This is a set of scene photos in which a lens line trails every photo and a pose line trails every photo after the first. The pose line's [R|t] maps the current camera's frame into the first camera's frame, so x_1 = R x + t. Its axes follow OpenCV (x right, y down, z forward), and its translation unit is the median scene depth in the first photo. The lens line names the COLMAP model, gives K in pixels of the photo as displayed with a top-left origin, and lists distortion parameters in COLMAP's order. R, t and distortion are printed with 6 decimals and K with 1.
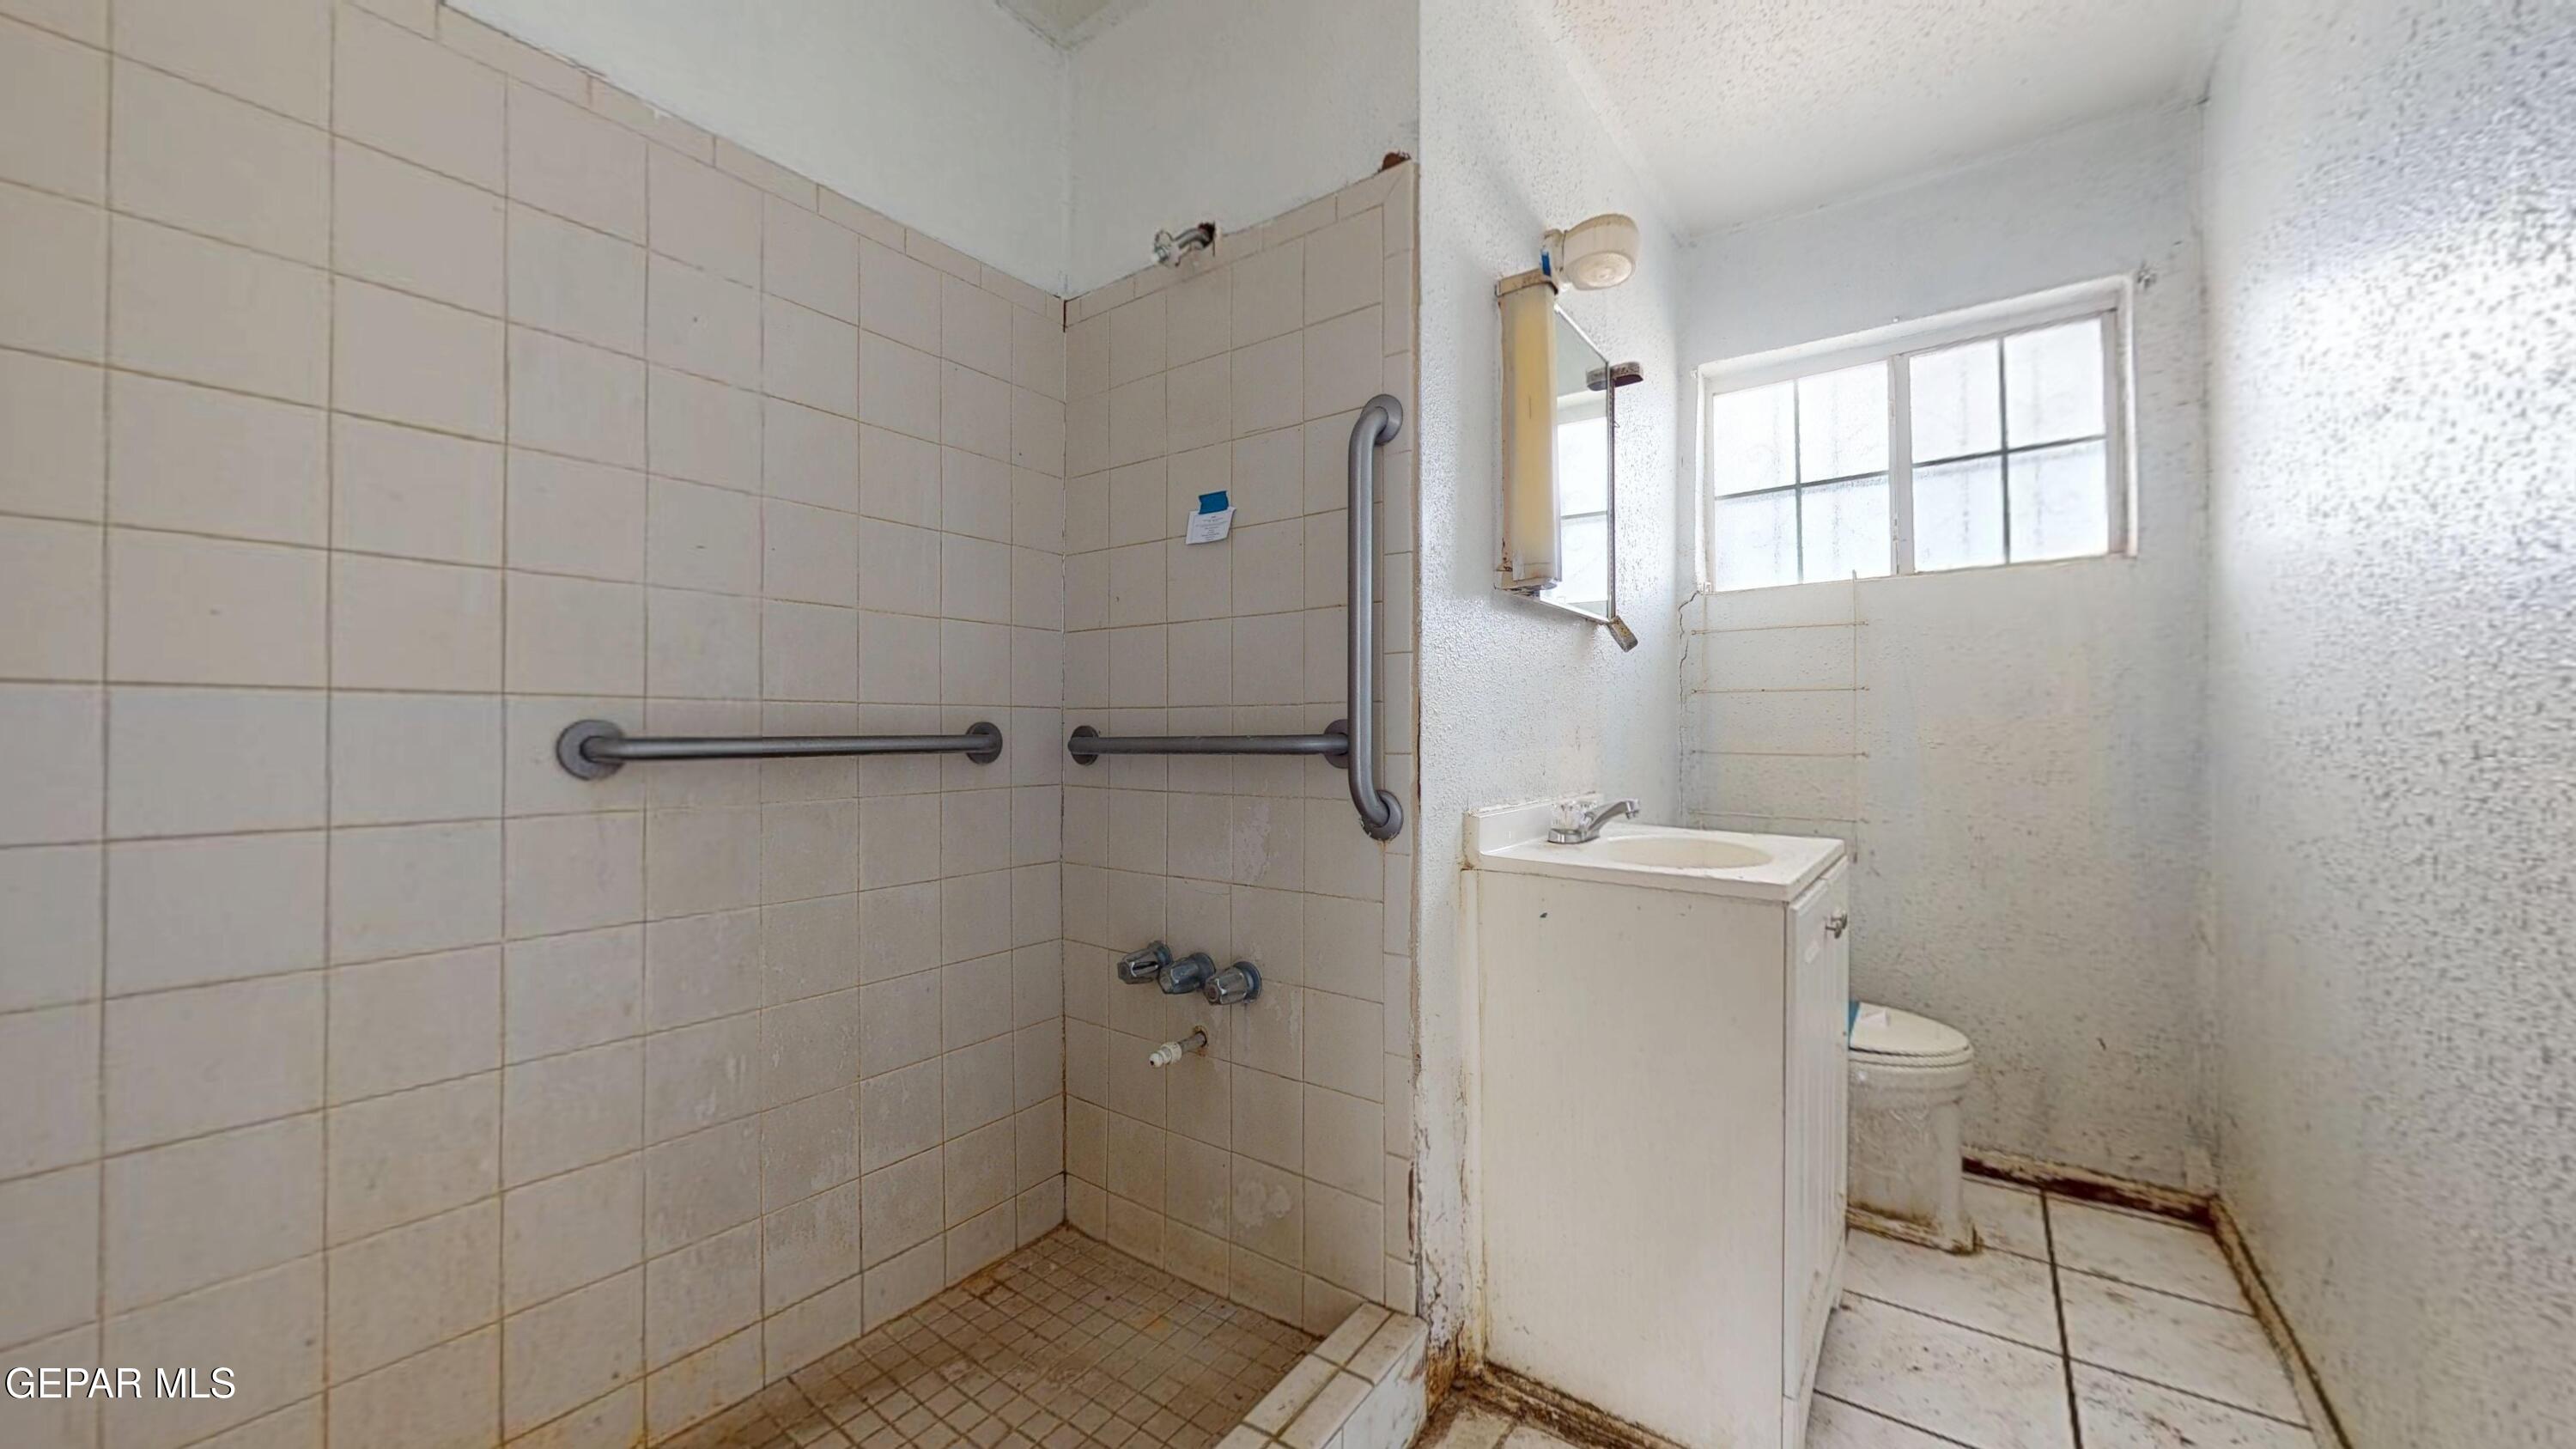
lens RADIAL K [[939.4, 0, 1288.0], [0, 939.4, 724.5], [0, 0, 1]] dist [-0.001016, 0.000040]
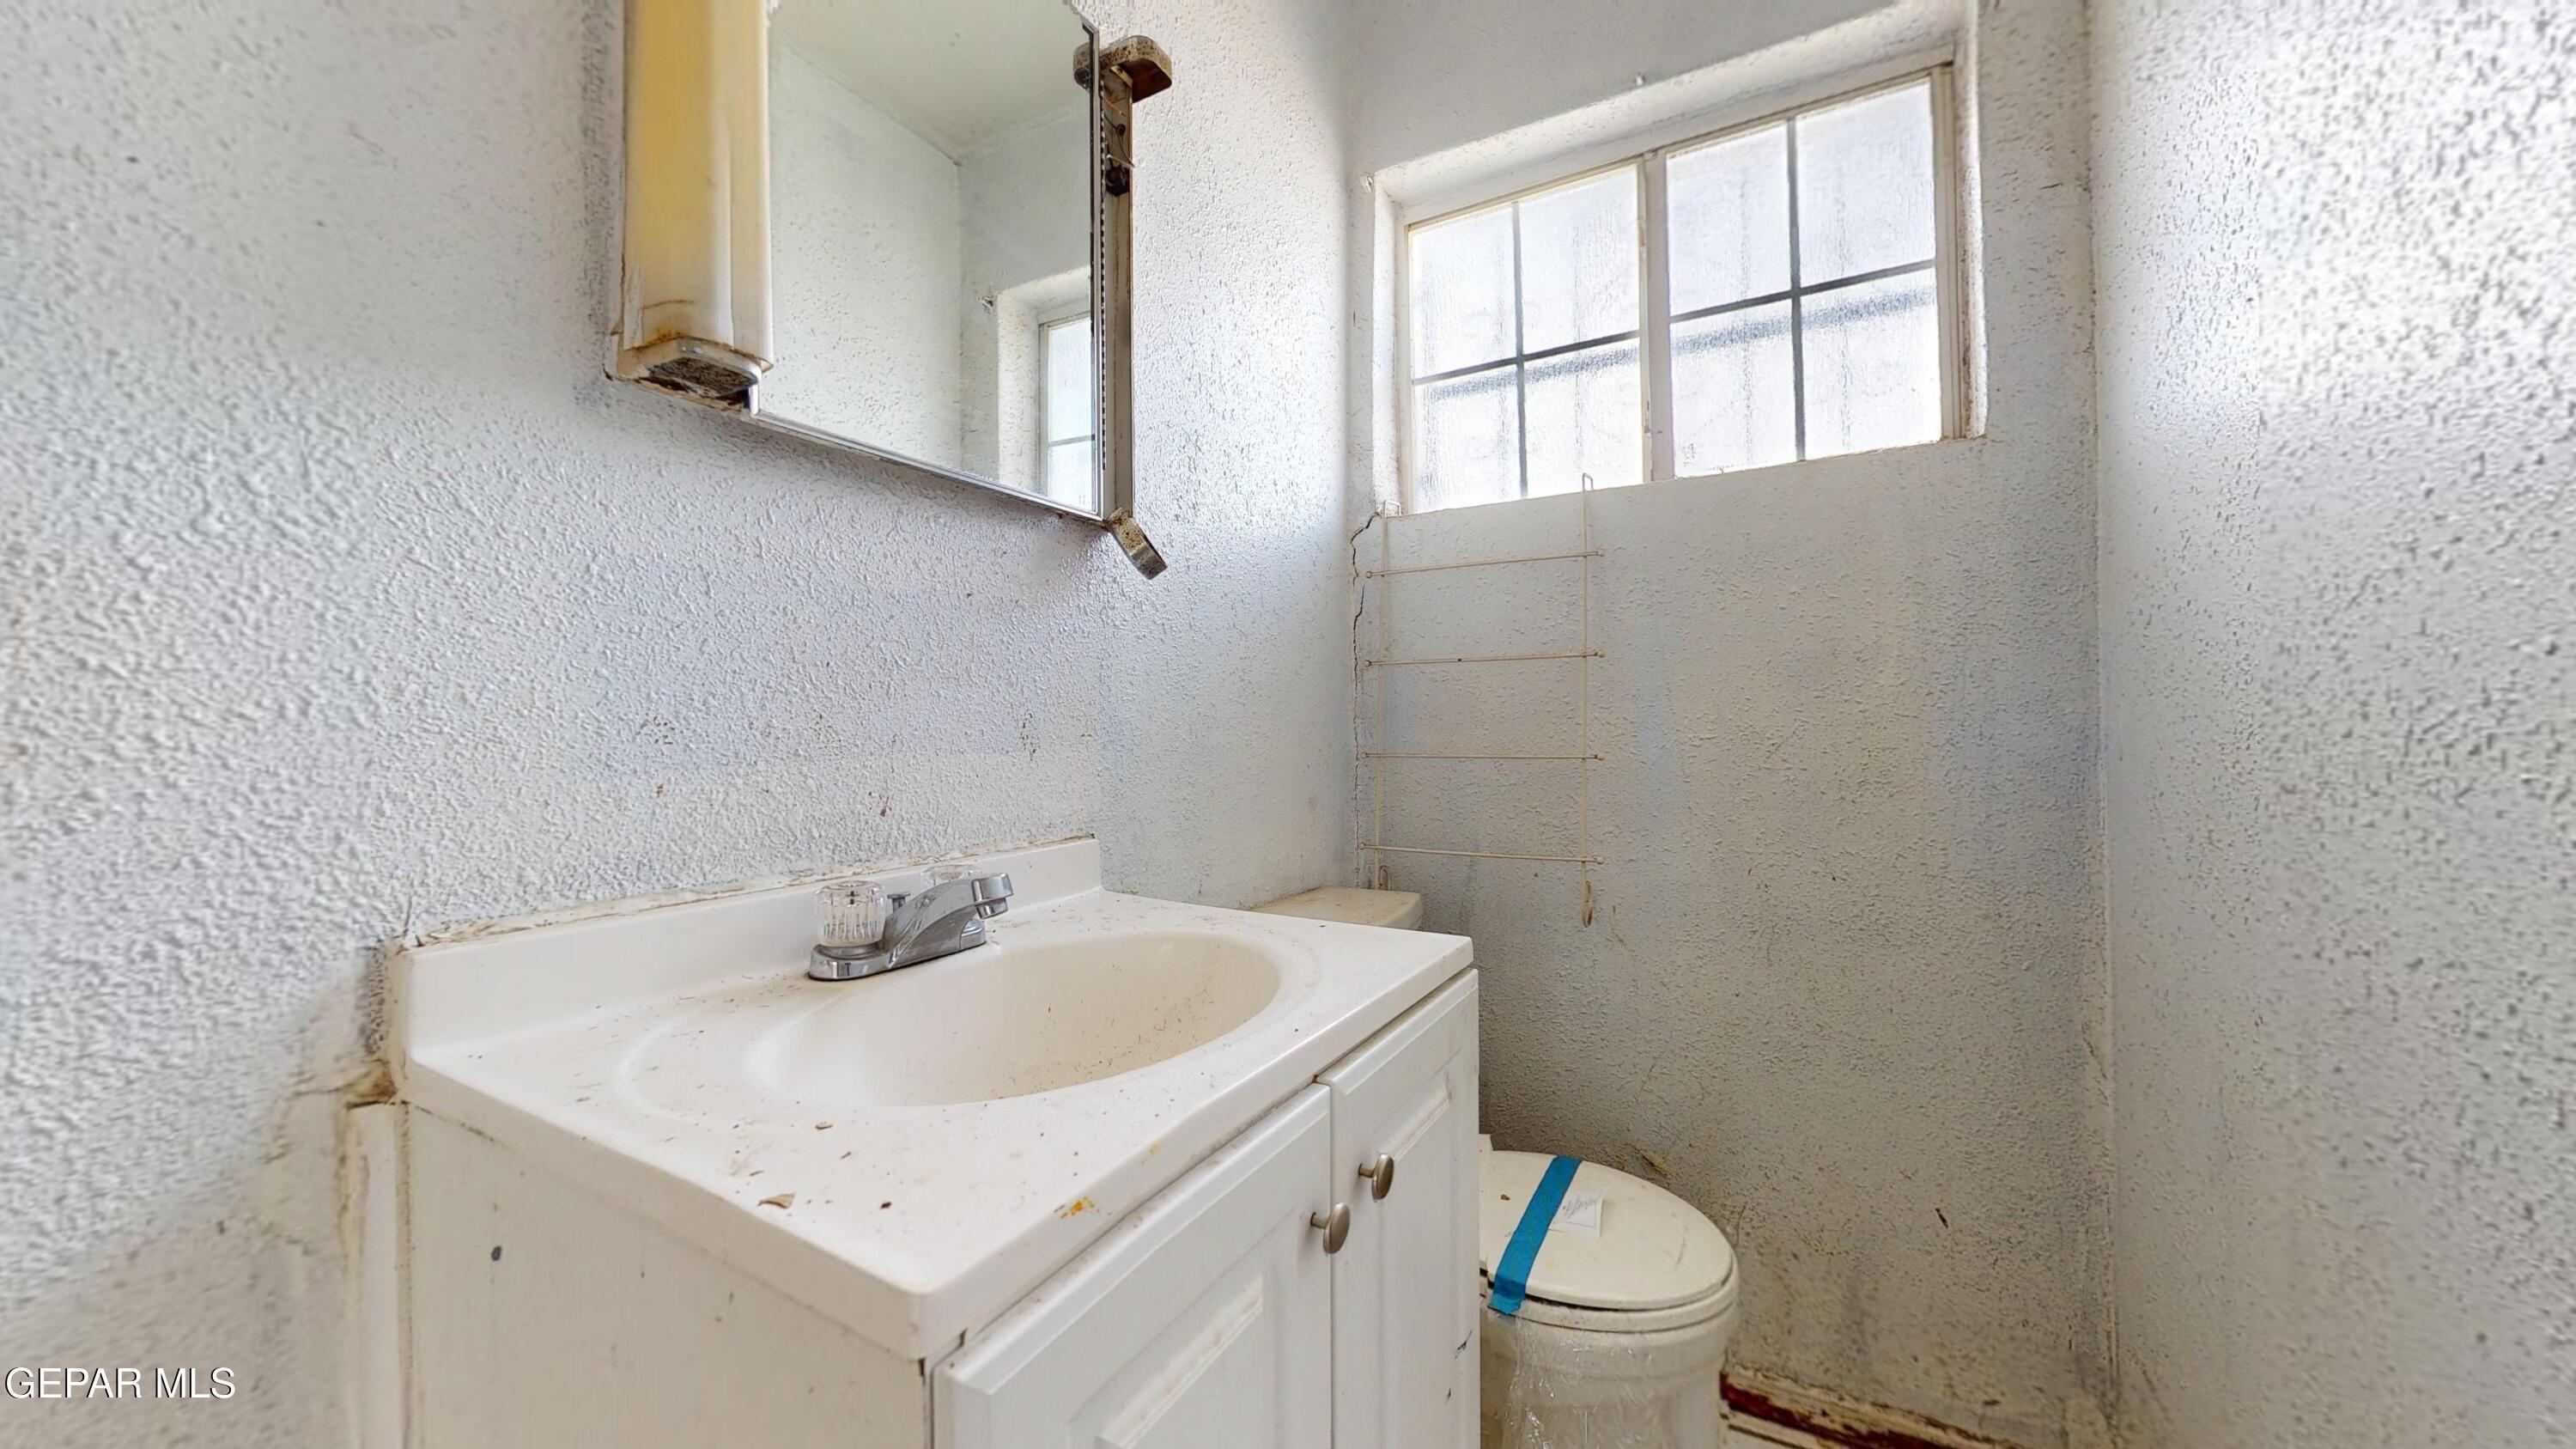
lens RADIAL K [[939.4, 0, 1288.0], [0, 939.4, 724.5], [0, 0, 1]] dist [-0.001016, 0.000040]
pose [[0.992117, -0.007291, 0.125101, 0.331393], [0.007180, 0.999973, 0.001341, 0.007257], [-0.125107, -0.000433, 0.992143, 0.399201]]
